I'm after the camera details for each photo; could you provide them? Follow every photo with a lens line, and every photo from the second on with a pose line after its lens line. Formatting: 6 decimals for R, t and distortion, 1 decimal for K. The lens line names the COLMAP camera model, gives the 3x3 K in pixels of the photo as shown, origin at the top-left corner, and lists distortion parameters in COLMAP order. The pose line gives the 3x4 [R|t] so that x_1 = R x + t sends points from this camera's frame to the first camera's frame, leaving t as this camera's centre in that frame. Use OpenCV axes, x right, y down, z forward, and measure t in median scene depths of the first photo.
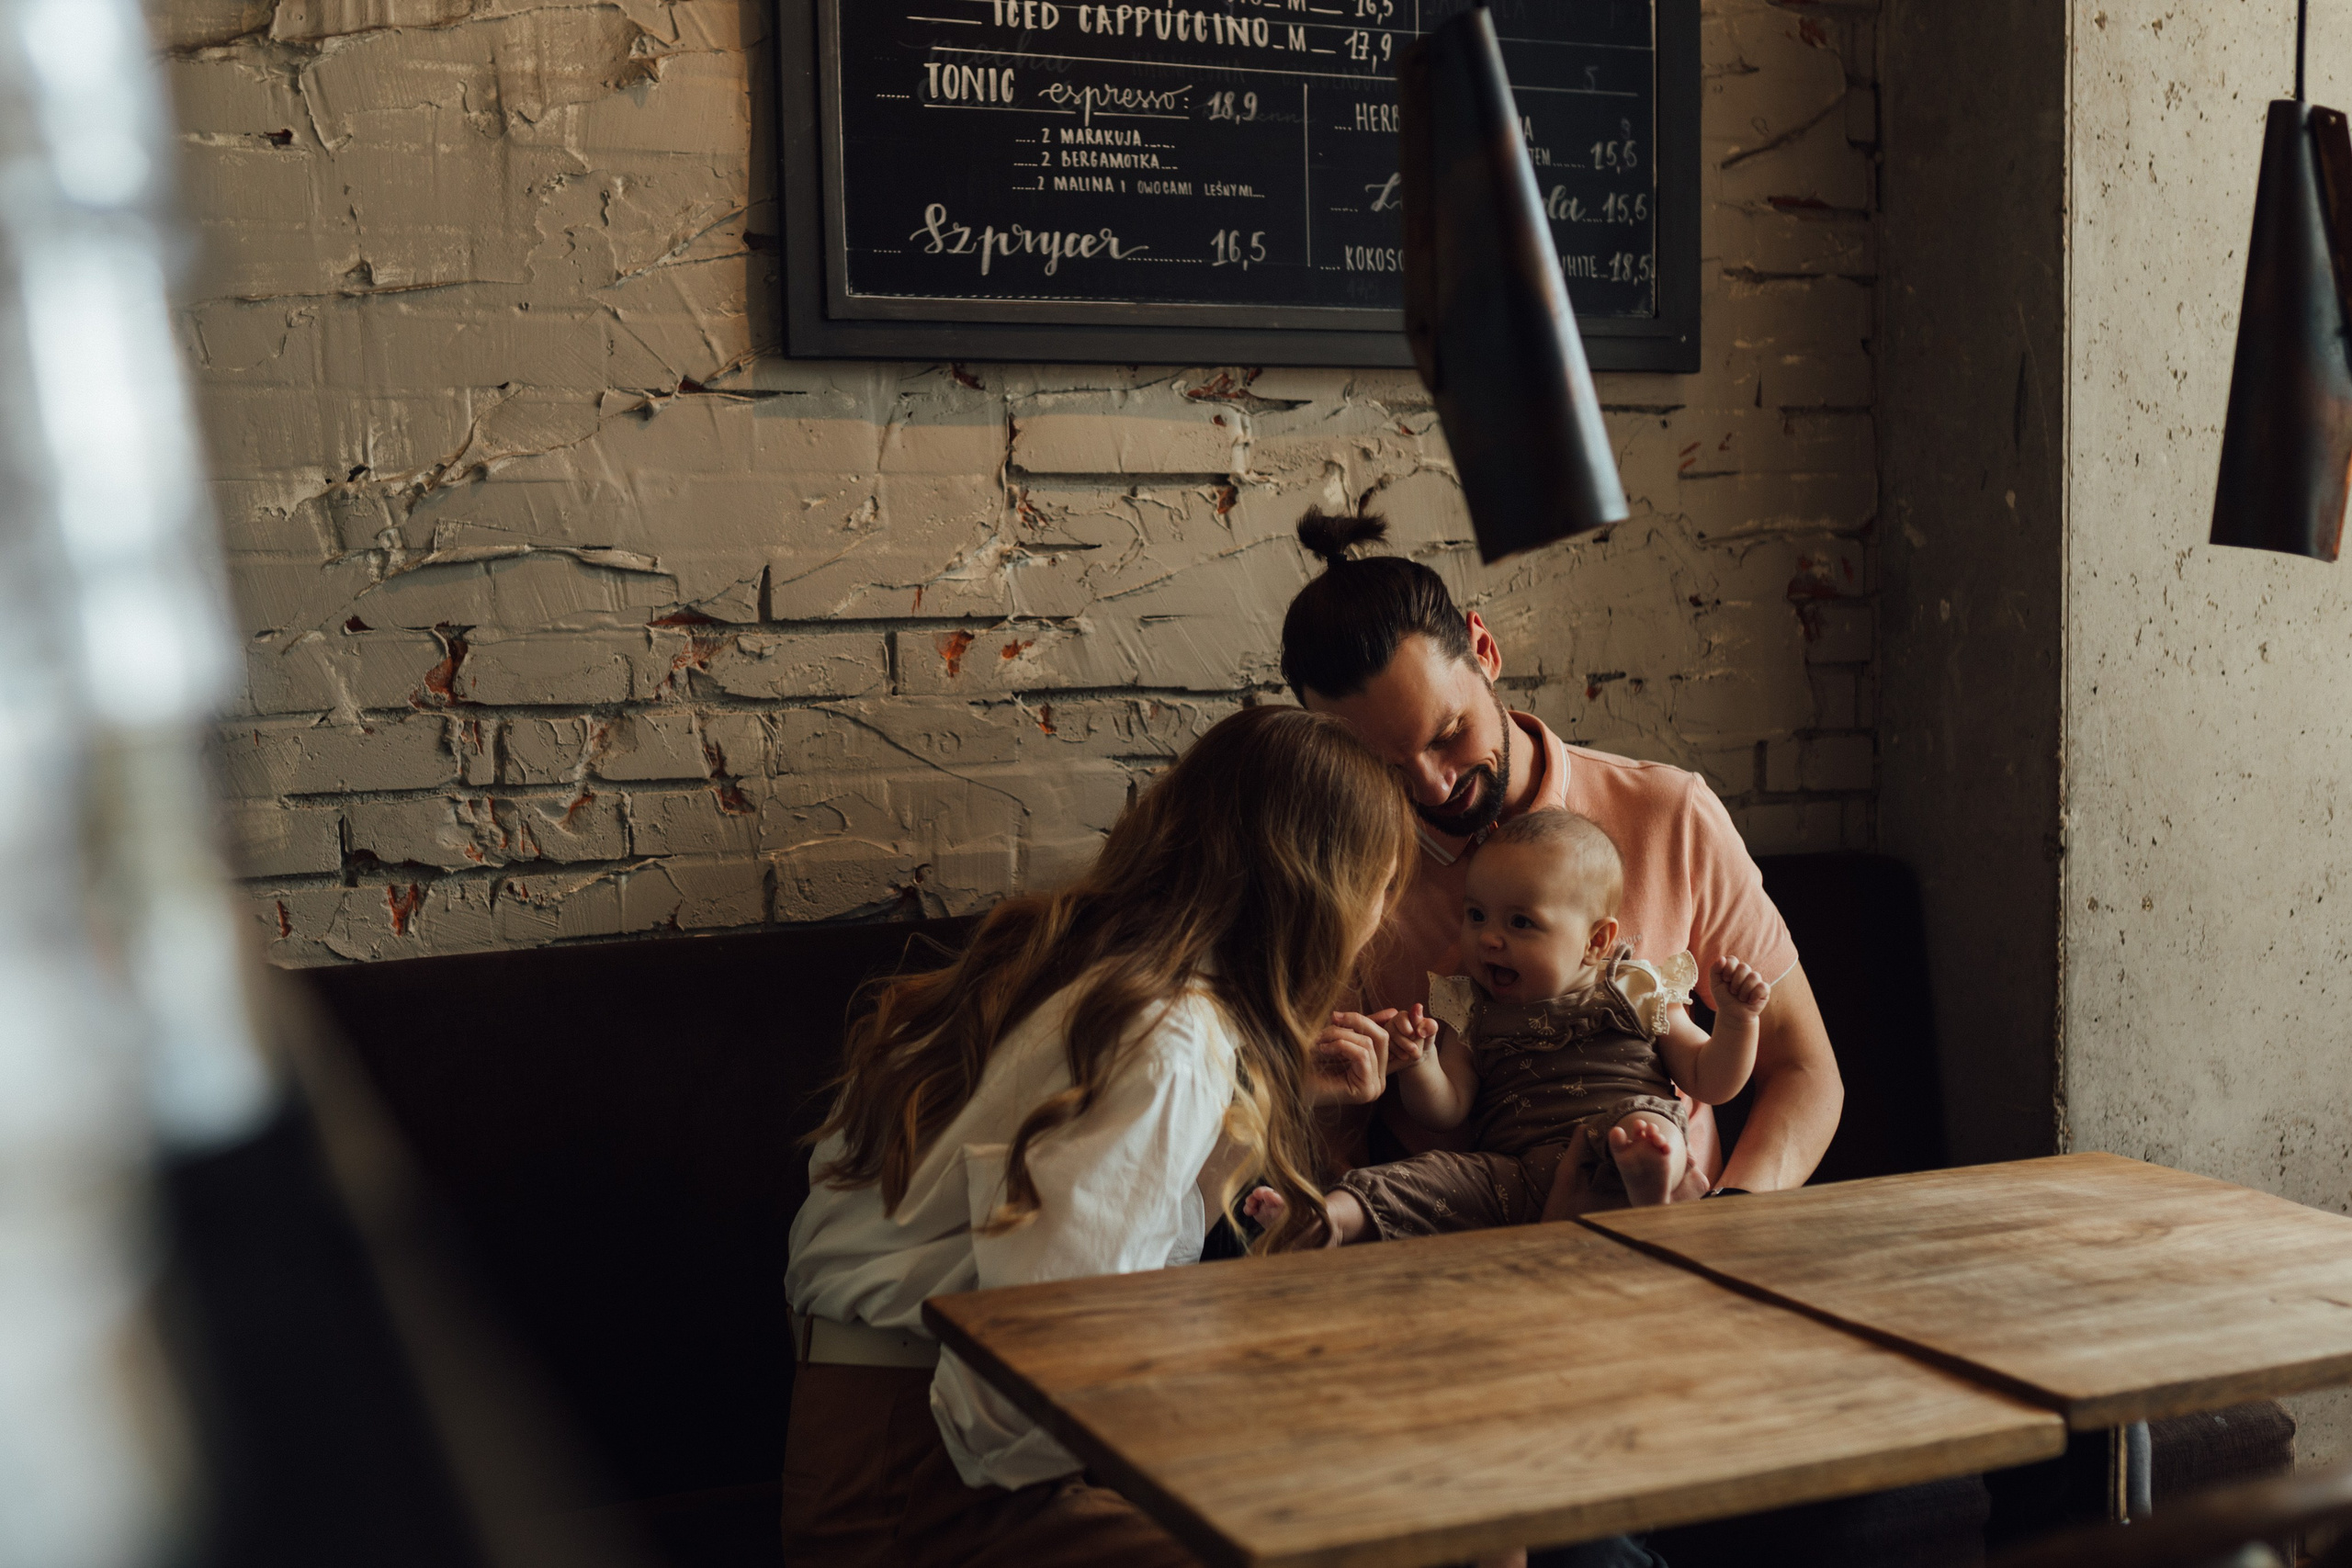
lens RADIAL K [[2396.7, 0, 1176.0], [0, 2396.7, 784.0], [0, 0, 1]] dist [0.005463, 0.005399]
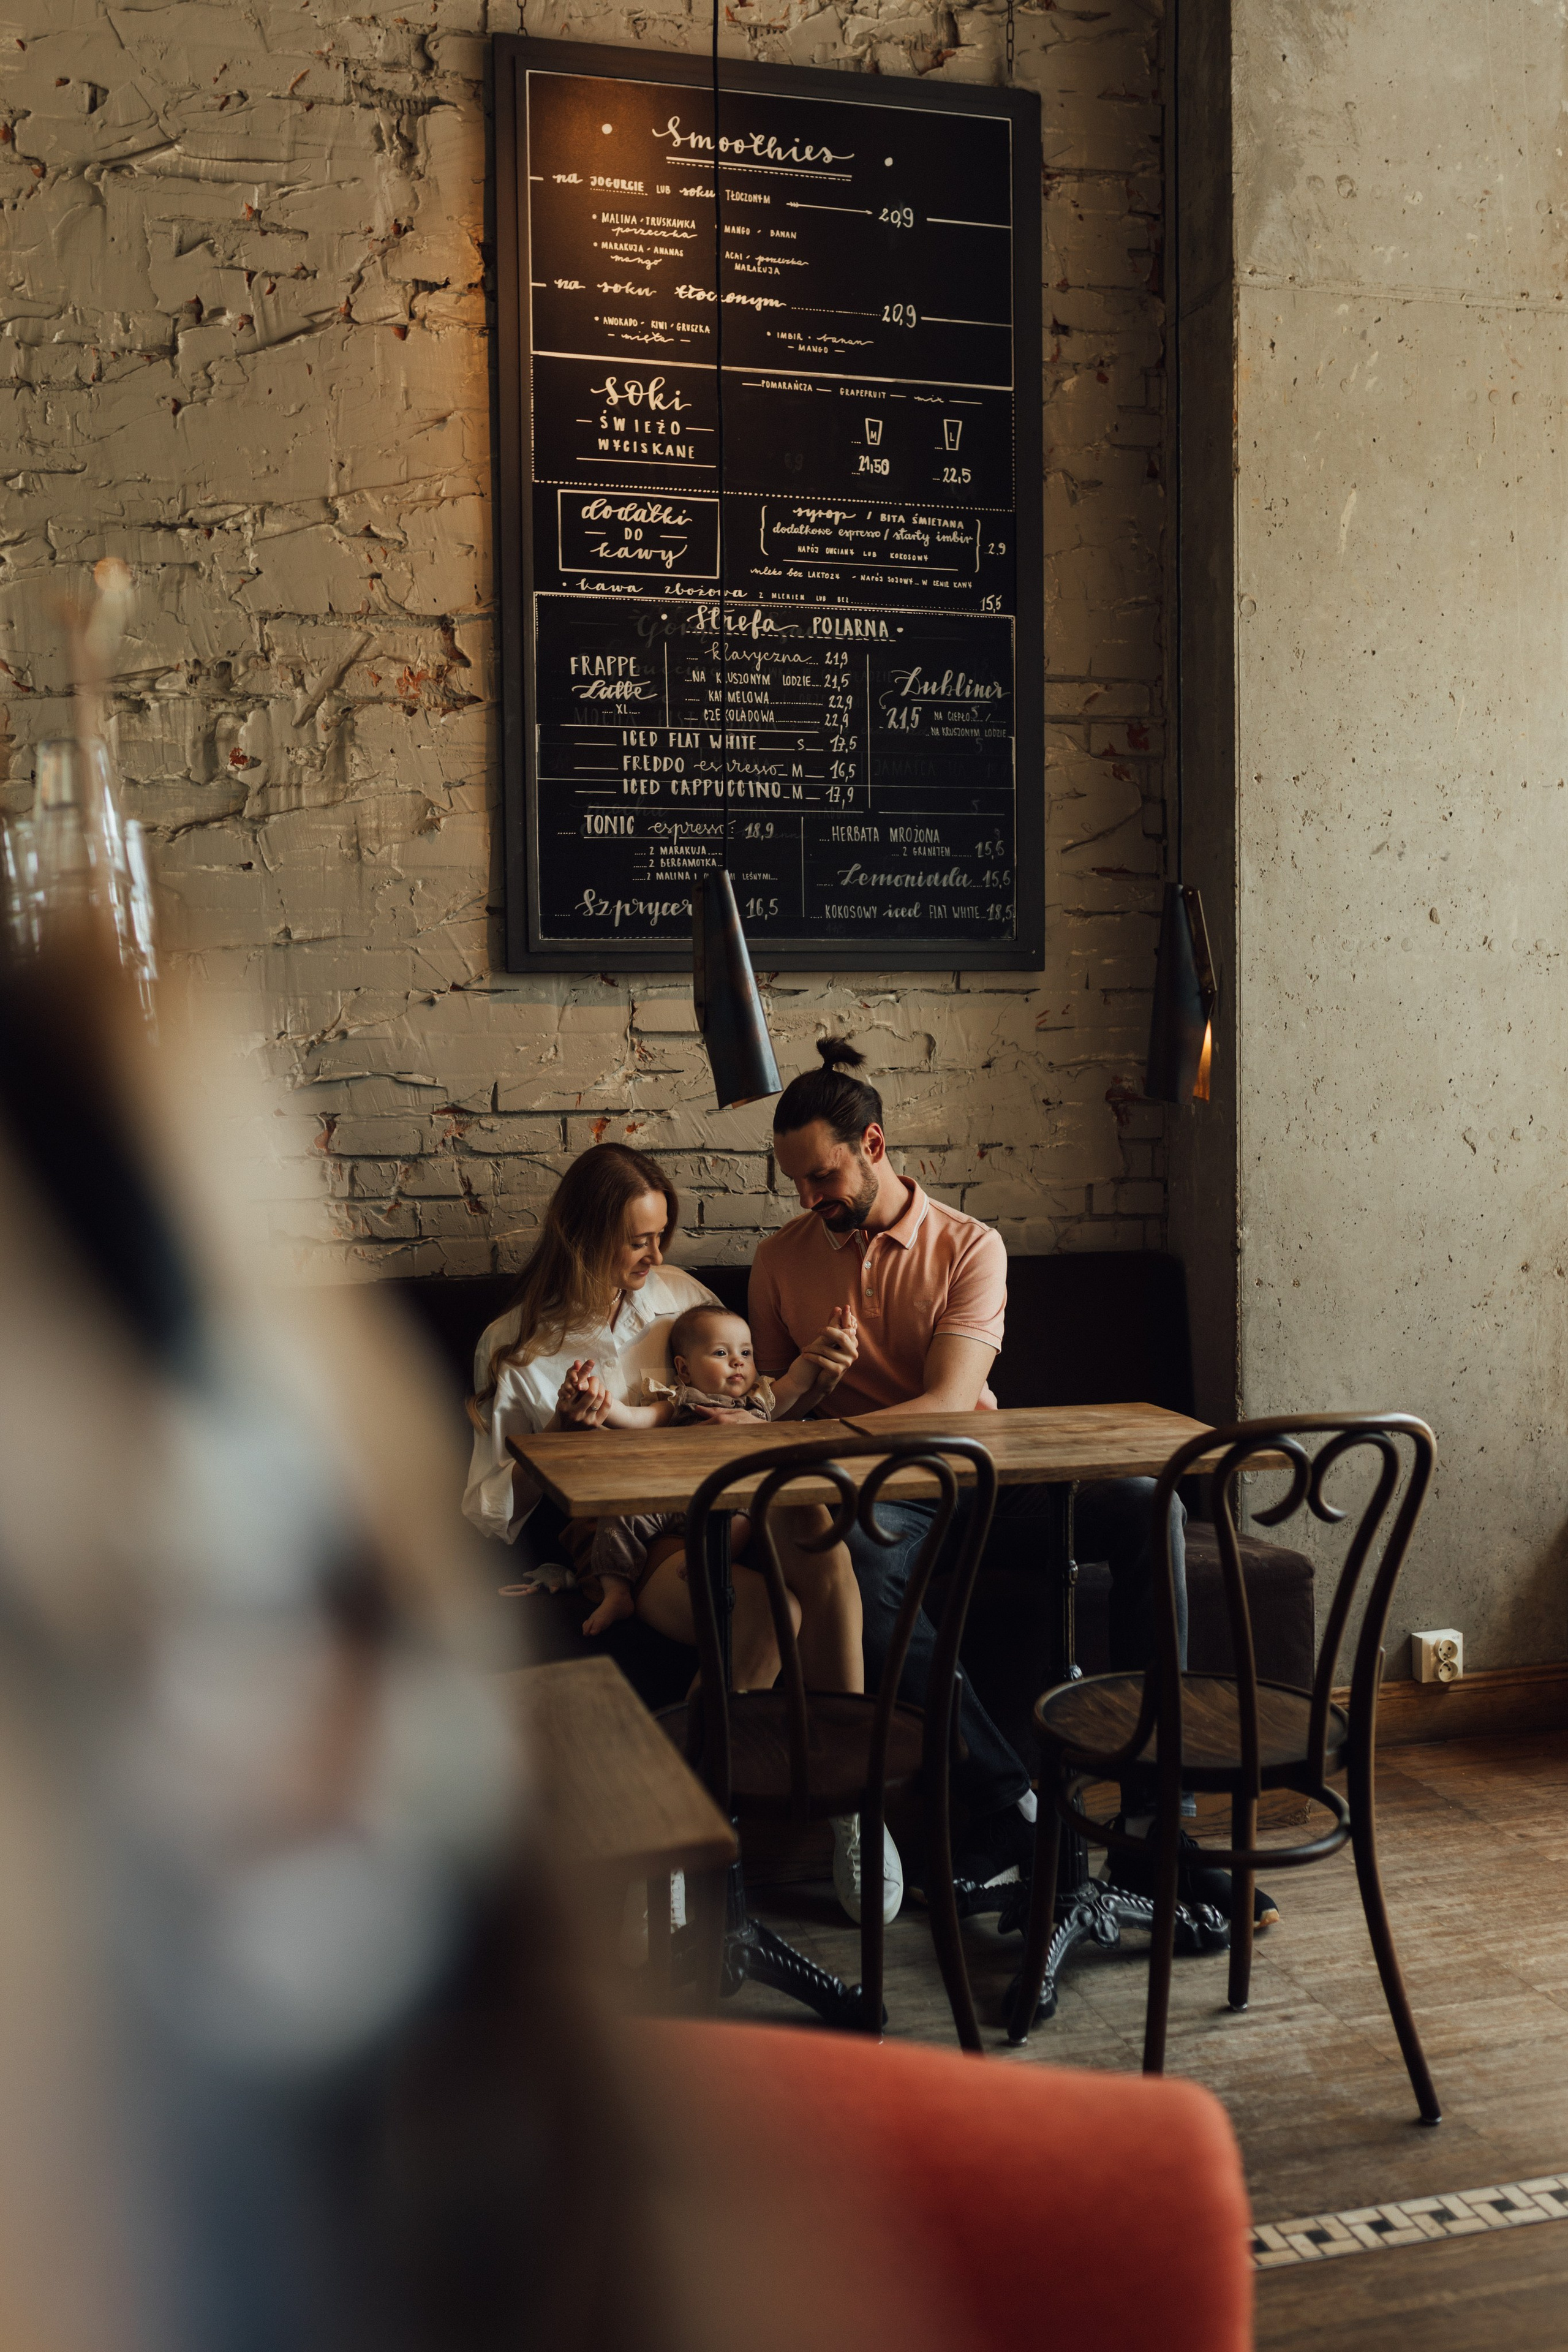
lens RADIAL K [[2119.1, 0, 866.6], [0, 2119.1, 1139.6], [0, 0, 1]] dist [0.008265, 0.005309]
pose [[0.995145, 0.015472, -0.097200, 0.263148], [-0.018243, 0.999450, -0.027683, -0.005542], [0.096719, 0.029322, 0.994880, -0.581645]]
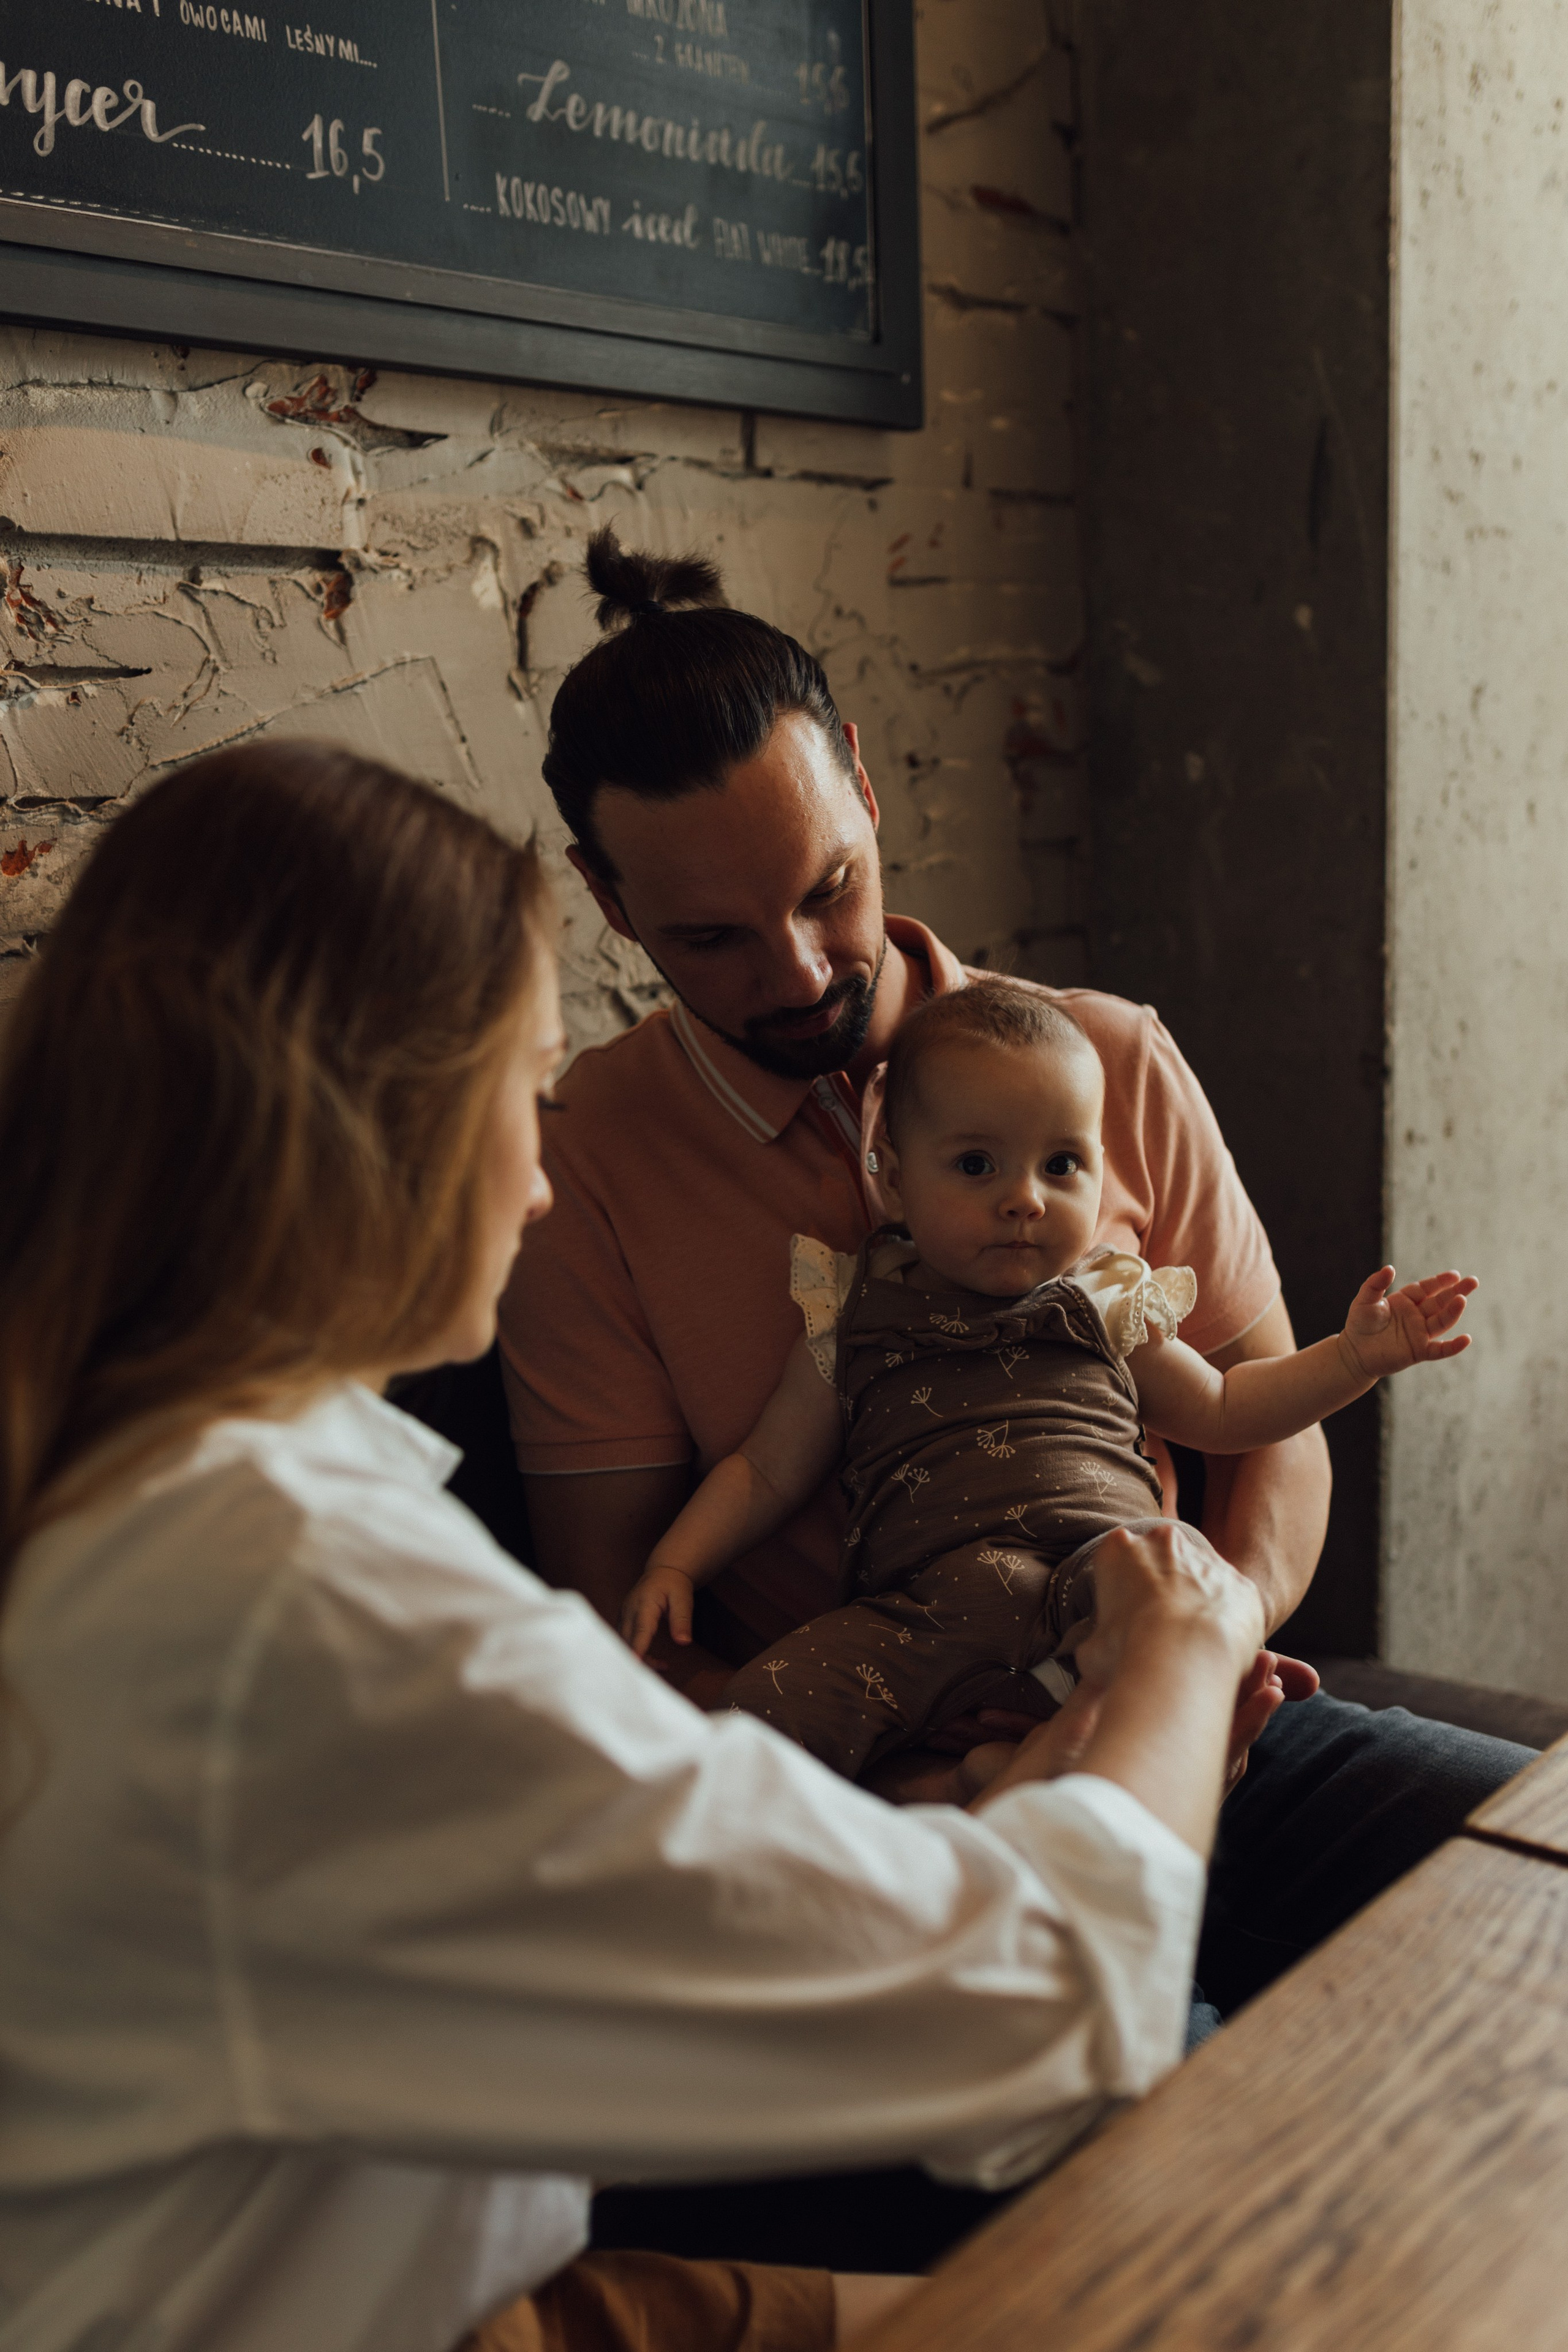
lens RADIAL K [[2321.6, 0, 787.7], [0, 2321.6, 1196.5], [0, 0, 1]] dist [-0.001526, 0.015544]
pose [[0.893273, -0.097946, 0.438715, -0.150463], [0.056058, 0.992627, 0.107470, -0.025946], [-0.446006, -0.071406, 0.892177, 0.429405]]
